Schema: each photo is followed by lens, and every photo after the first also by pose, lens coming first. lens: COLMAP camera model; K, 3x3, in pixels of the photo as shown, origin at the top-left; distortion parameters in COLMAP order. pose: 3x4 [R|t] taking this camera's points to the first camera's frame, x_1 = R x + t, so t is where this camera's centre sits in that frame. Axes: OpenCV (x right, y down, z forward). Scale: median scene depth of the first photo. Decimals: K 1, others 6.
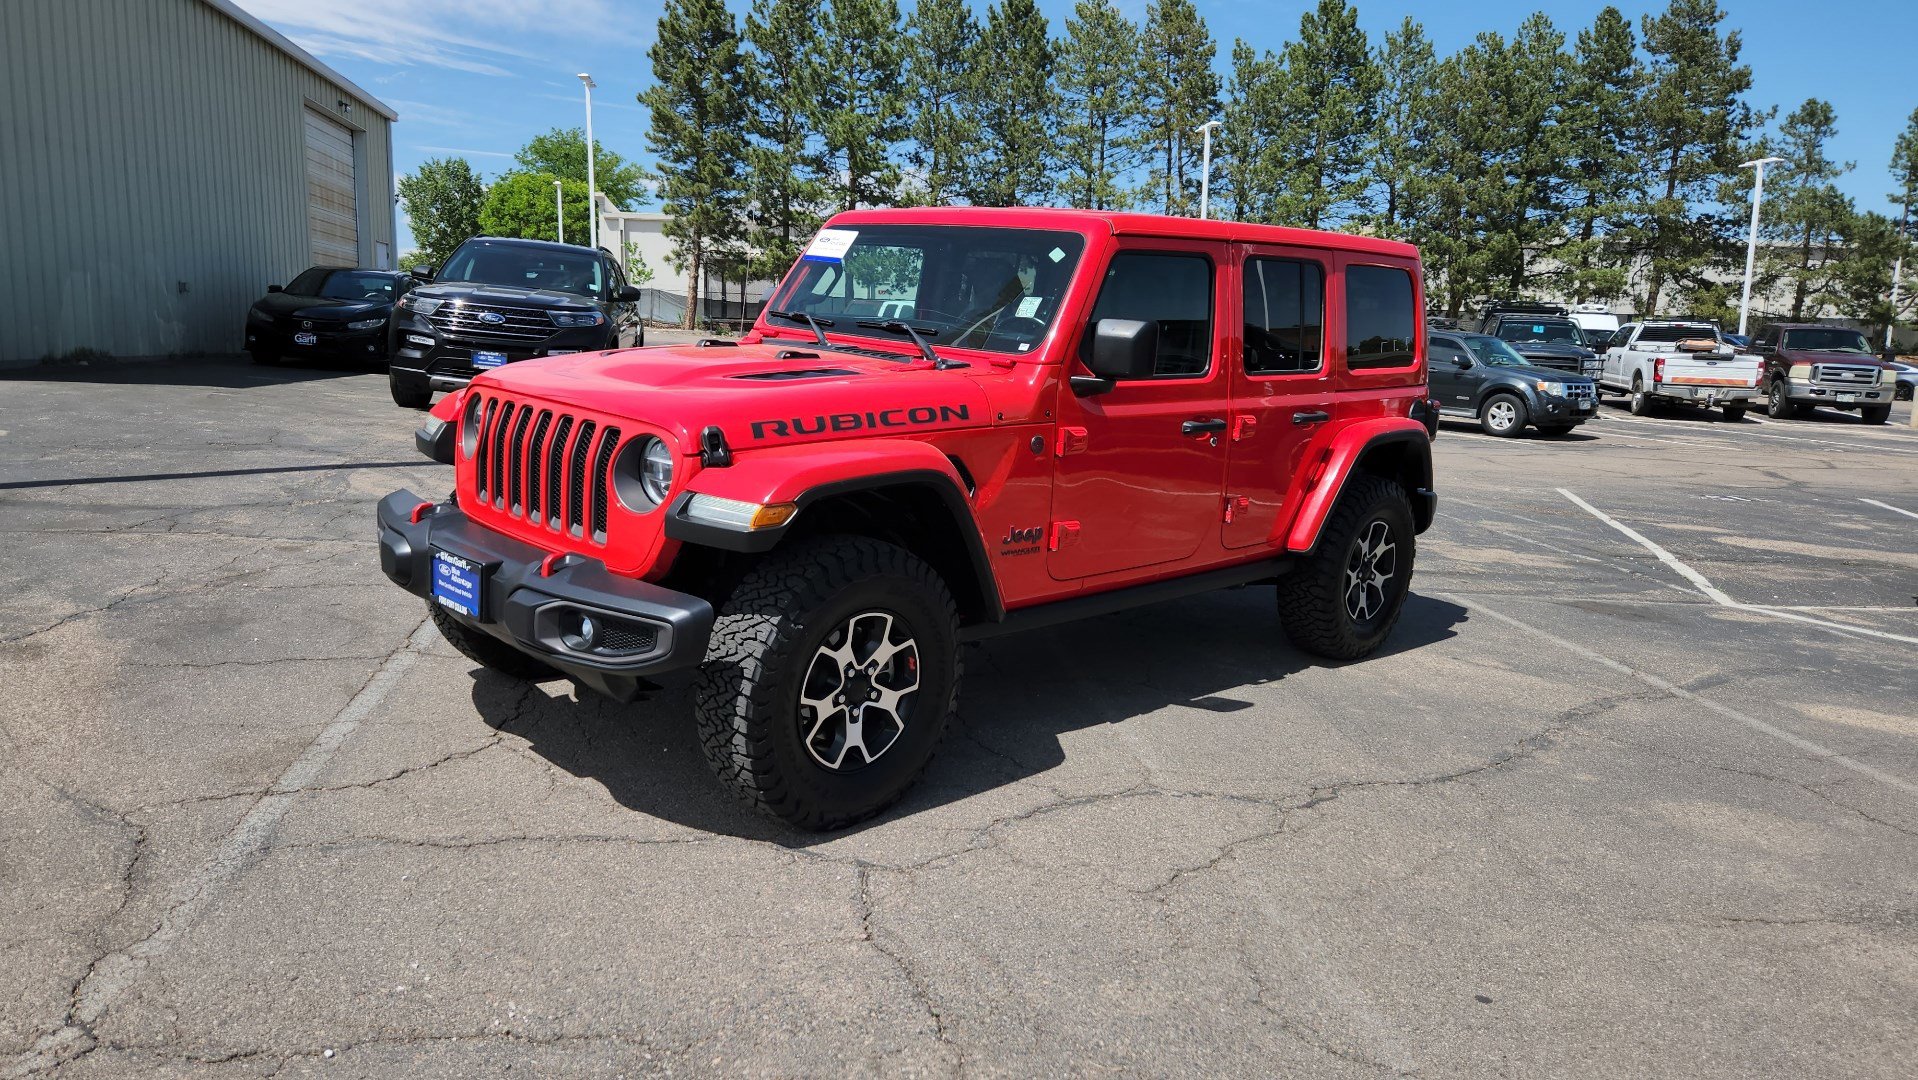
lens RADIAL K [[1286.9, 0, 919.1], [0, 1286.9, 529.4], [0, 0, 1]] dist [0.070402, -0.056399]
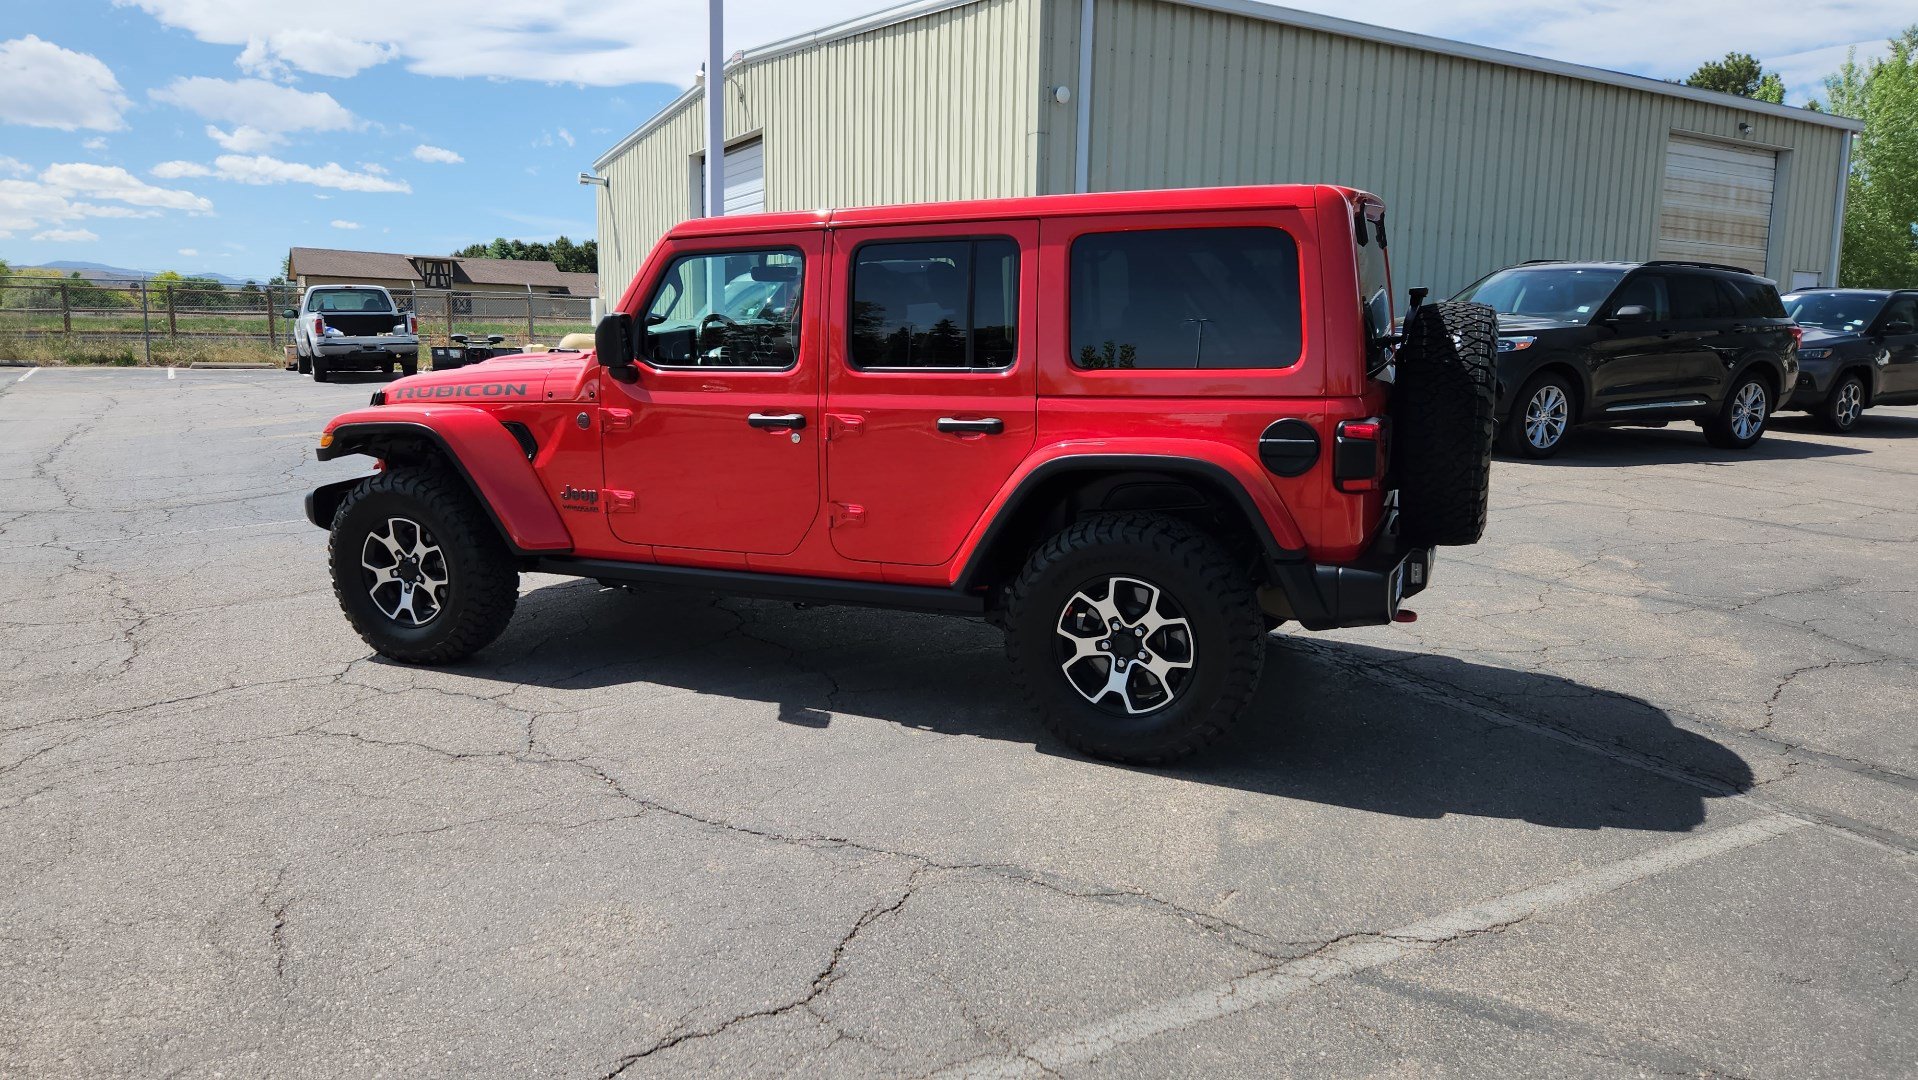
lens RADIAL K [[1286.3, 0, 918.0], [0, 1286.3, 515.1], [0, 0, 1]] dist [0.068982, -0.055303]
pose [[0.368467, 0.096696, -0.924598, 0.230134], [-0.142946, 0.988641, 0.046427, -0.013653], [0.918585, 0.115061, 0.378104, 0.144719]]
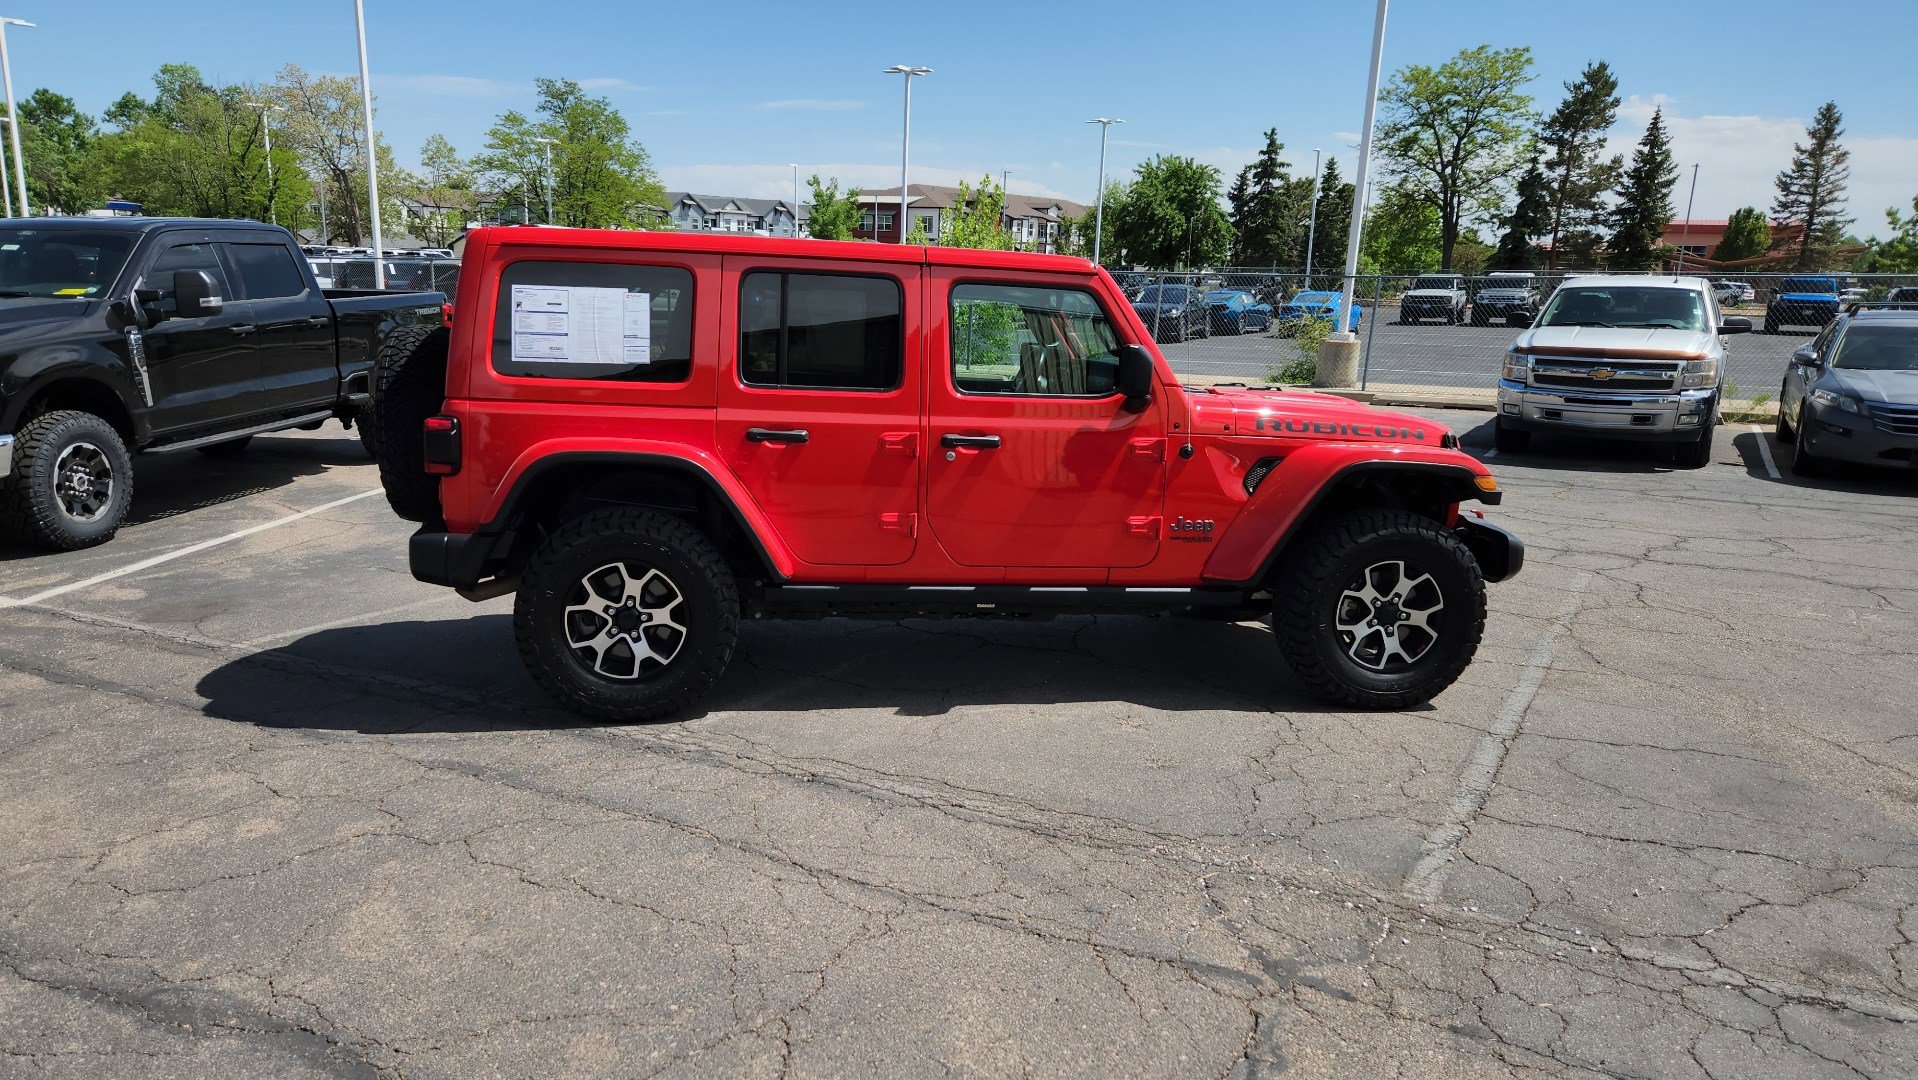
lens RADIAL K [[1286.9, 0, 922.0], [0, 1286.9, 559.3], [0, 0, 1]] dist [0.070402, -0.056399]
pose [[-0.784944, -0.188570, 0.590174, -0.125483], [0.043791, 0.933290, 0.356444, -0.084830], [-0.618018, 0.305632, -0.724322, 0.405220]]
